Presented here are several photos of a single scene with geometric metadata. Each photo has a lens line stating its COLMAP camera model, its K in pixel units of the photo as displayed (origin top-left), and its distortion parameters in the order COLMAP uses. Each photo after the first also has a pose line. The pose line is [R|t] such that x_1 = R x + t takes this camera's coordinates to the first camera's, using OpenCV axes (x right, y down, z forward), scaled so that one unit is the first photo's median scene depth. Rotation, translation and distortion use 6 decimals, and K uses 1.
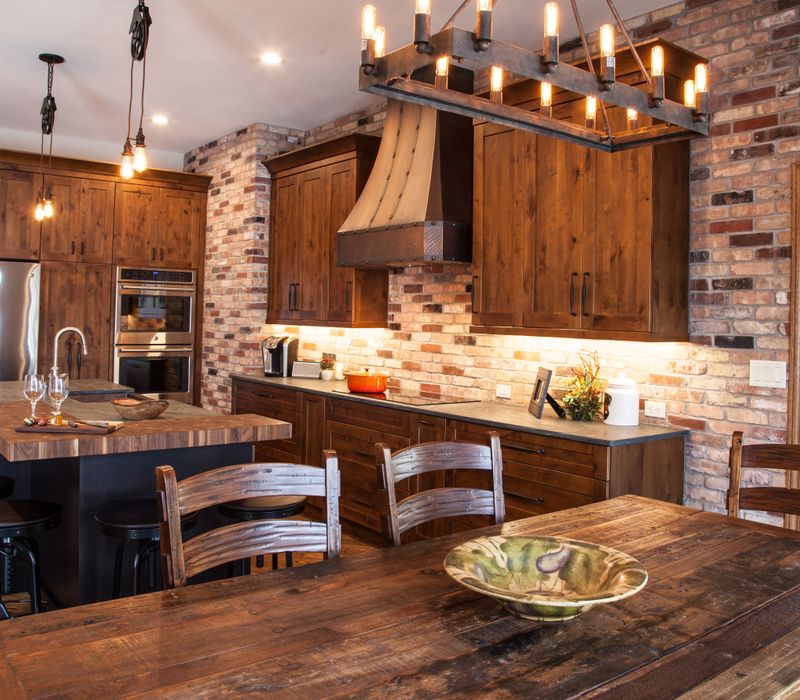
lens RADIAL K [[747.9, 0, 398.1], [0, 747.9, 290.3], [0, 0, 1]] dist [-0.090389, 0.000000]
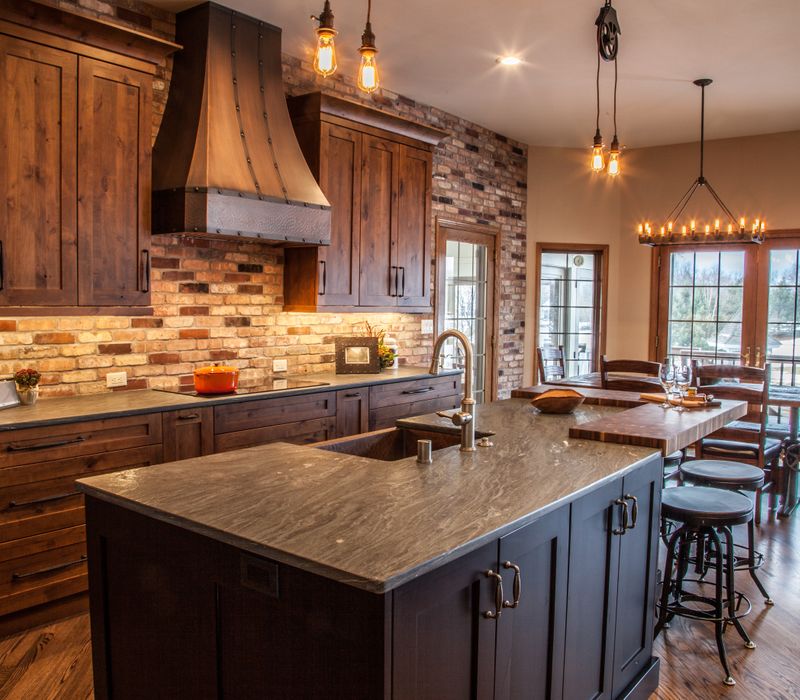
lens RADIAL K [[742.8, 0, 390.6], [0, 742.8, 351.8], [0, 0, 1]] dist [-0.092820, 0.000000]
pose [[-0.235029, -0.091379, 0.967683, -0.800791], [-0.049267, 0.995411, 0.082032, 0.016100], [-0.970739, -0.028395, -0.238452, 0.937117]]
